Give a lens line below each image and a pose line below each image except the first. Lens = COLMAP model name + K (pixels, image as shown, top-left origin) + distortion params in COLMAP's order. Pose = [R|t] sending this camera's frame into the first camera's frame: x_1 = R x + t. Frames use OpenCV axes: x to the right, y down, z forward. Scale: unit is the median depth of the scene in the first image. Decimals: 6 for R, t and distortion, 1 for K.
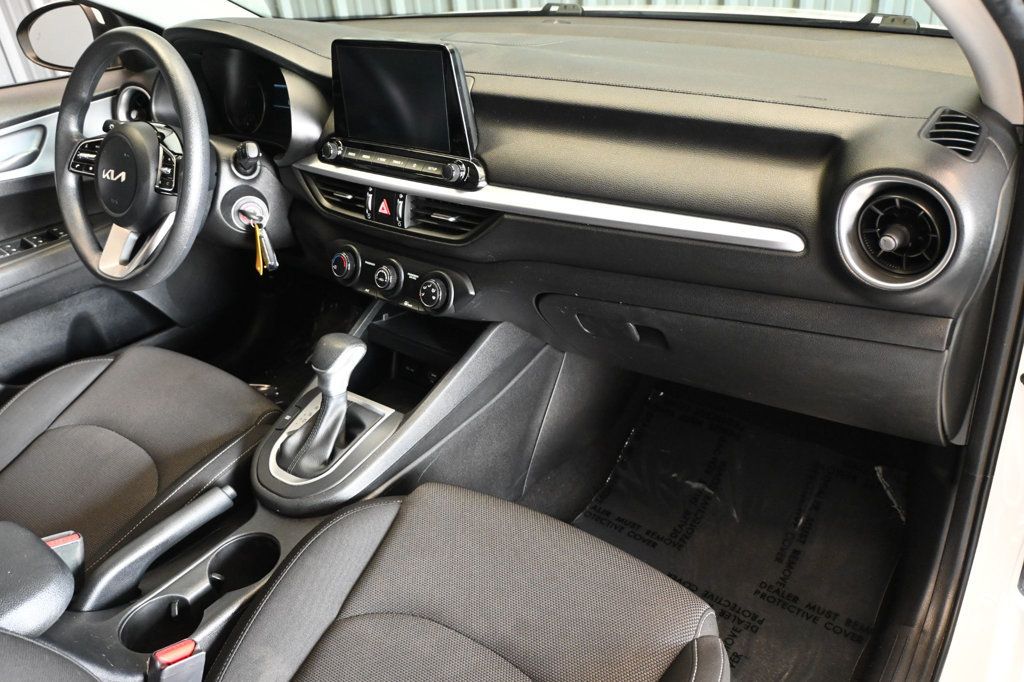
lens RADIAL K [[801.5, 0, 512.0], [0, 801.5, 341.0], [0, 0, 1]] dist [0.001176, -0.000895]
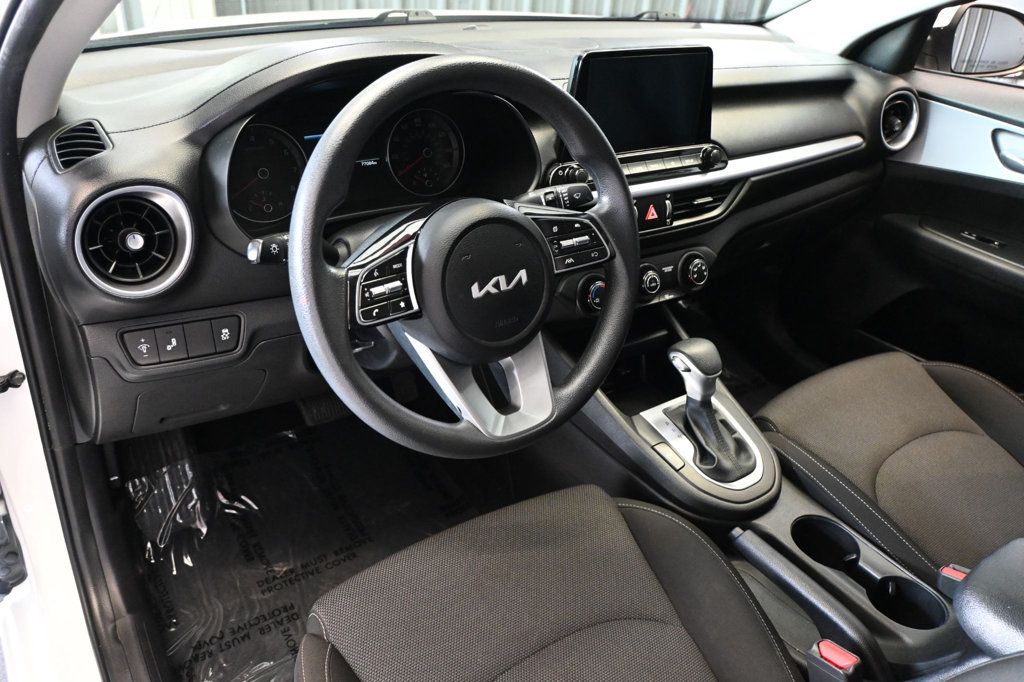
lens RADIAL K [[790.3, 0, 512.0], [0, 790.3, 341.0], [0, 0, 1]] dist [-0.001862, -0.000180]
pose [[0.297239, -0.384973, 0.873754, -1.130883], [0.380509, 0.887066, 0.261394, -0.347055], [-0.875707, 0.254775, 0.410156, 0.777845]]
